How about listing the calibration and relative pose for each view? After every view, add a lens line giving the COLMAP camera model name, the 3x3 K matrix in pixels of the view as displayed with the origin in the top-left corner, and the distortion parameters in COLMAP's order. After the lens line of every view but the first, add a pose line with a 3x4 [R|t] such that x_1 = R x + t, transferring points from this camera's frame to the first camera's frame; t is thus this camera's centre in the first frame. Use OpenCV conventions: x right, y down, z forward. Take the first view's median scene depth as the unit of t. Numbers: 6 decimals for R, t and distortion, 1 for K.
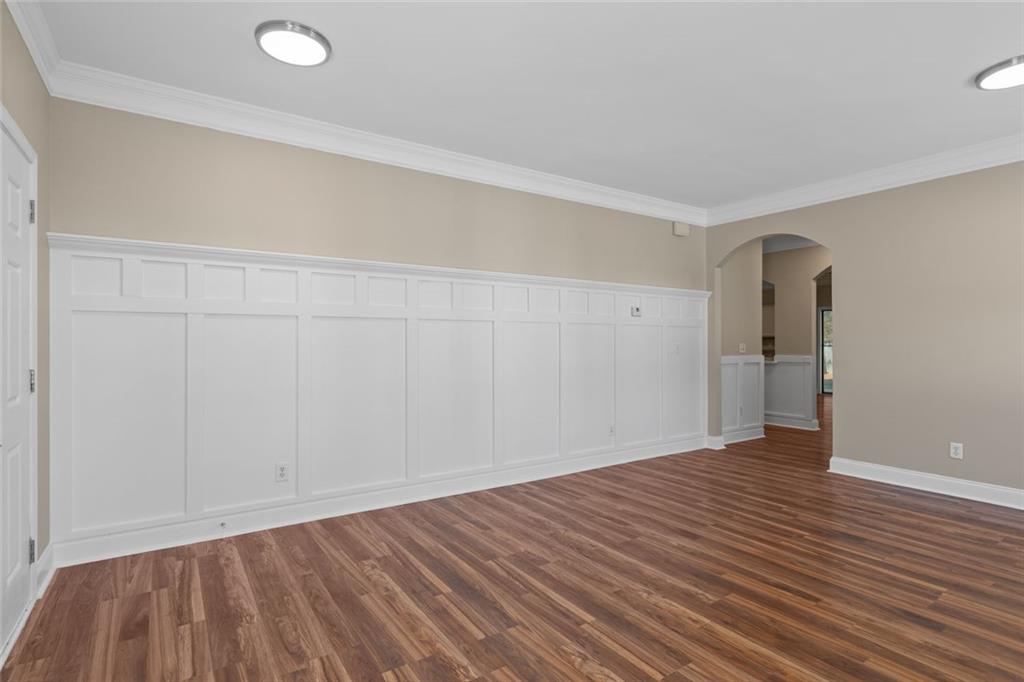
lens RADIAL K [[511.7, 0, 512.1], [0, 511.7, 343.4], [0, 0, 1]] dist [-0.003434, -0.000150]
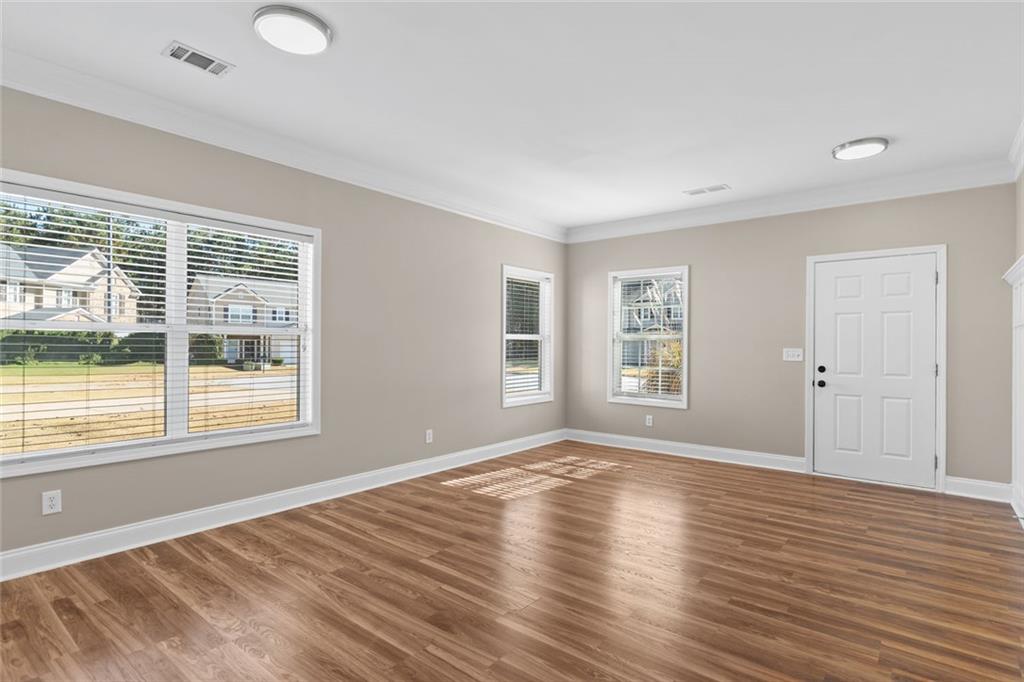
lens RADIAL K [[511.7, 0, 520.9], [0, 511.7, 343.0], [0, 0, 1]] dist [-0.003434, -0.000150]
pose [[-0.953622, -0.009719, -0.300849, 0.811292], [-0.008128, 0.999946, -0.006541, -0.001215], [0.300896, -0.003792, -0.953649, 1.784091]]
